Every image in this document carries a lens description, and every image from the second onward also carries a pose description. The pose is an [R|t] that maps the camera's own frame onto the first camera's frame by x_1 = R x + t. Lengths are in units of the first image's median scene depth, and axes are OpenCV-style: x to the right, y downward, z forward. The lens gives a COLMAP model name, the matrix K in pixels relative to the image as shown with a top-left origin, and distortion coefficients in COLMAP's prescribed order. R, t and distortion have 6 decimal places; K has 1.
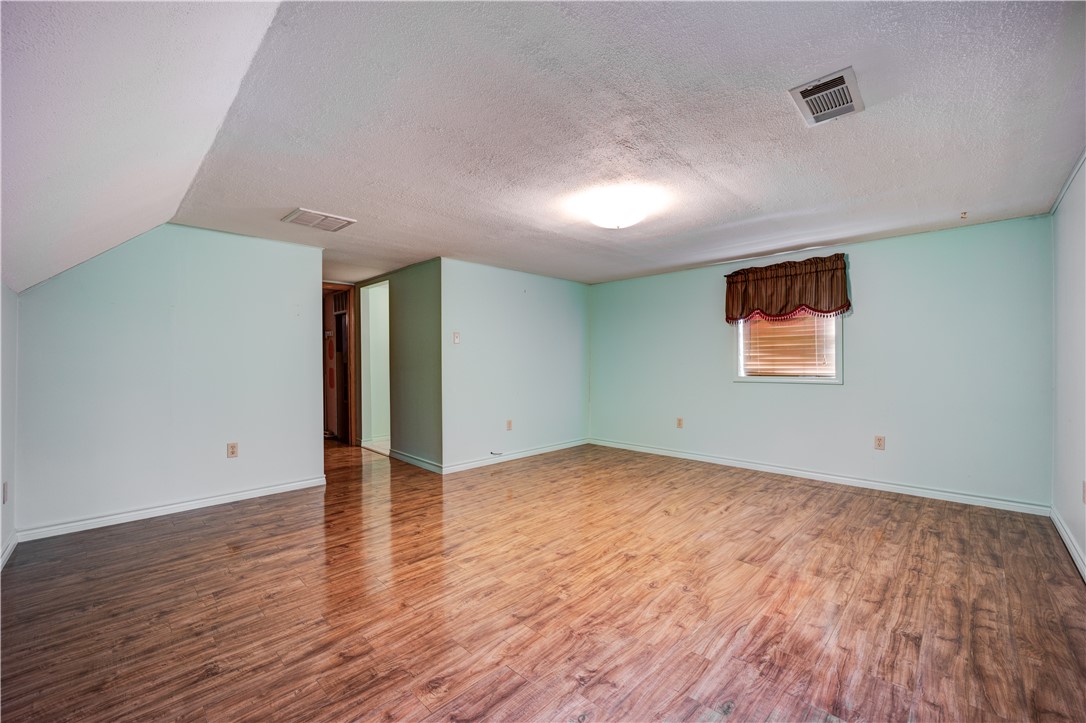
lens RADIAL K [[442.0, 0, 542.3], [0, 442.0, 361.9], [0, 0, 1]] dist [-0.026536, 0.000163]
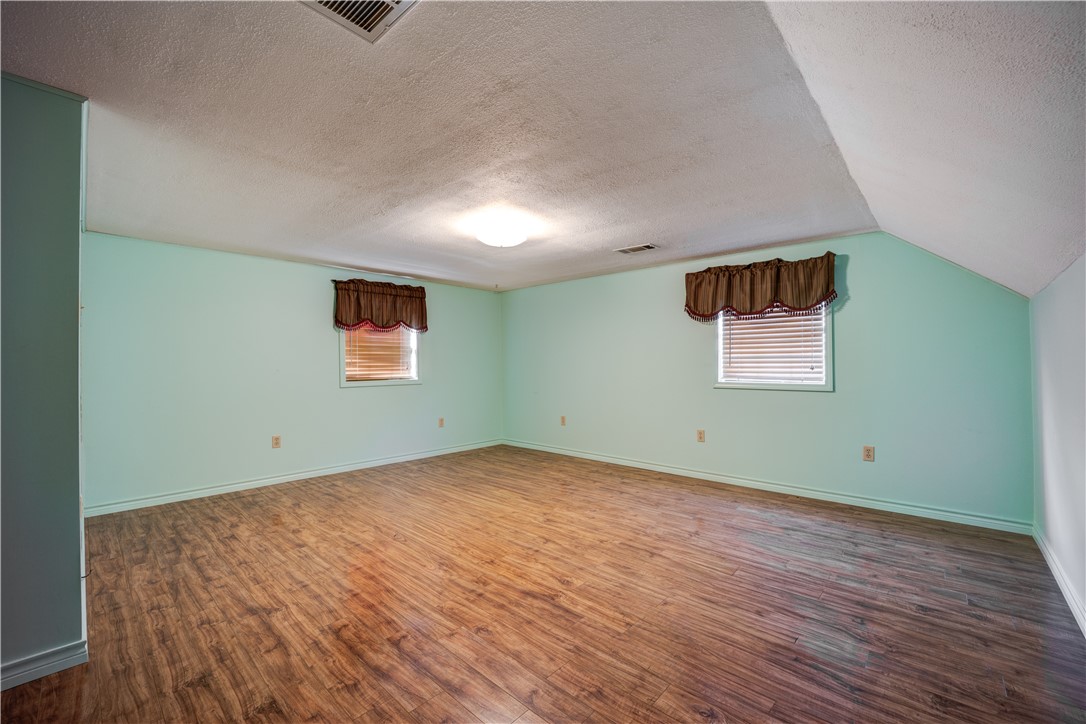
lens RADIAL K [[442.0, 0, 542.1], [0, 442.0, 361.4], [0, 0, 1]] dist [-0.026536, 0.000163]
pose [[-0.037767, 0.010538, 0.999231, -0.790686], [0.008200, 0.999914, -0.010235, -0.001408], [-0.999253, 0.007807, -0.037850, 0.783355]]
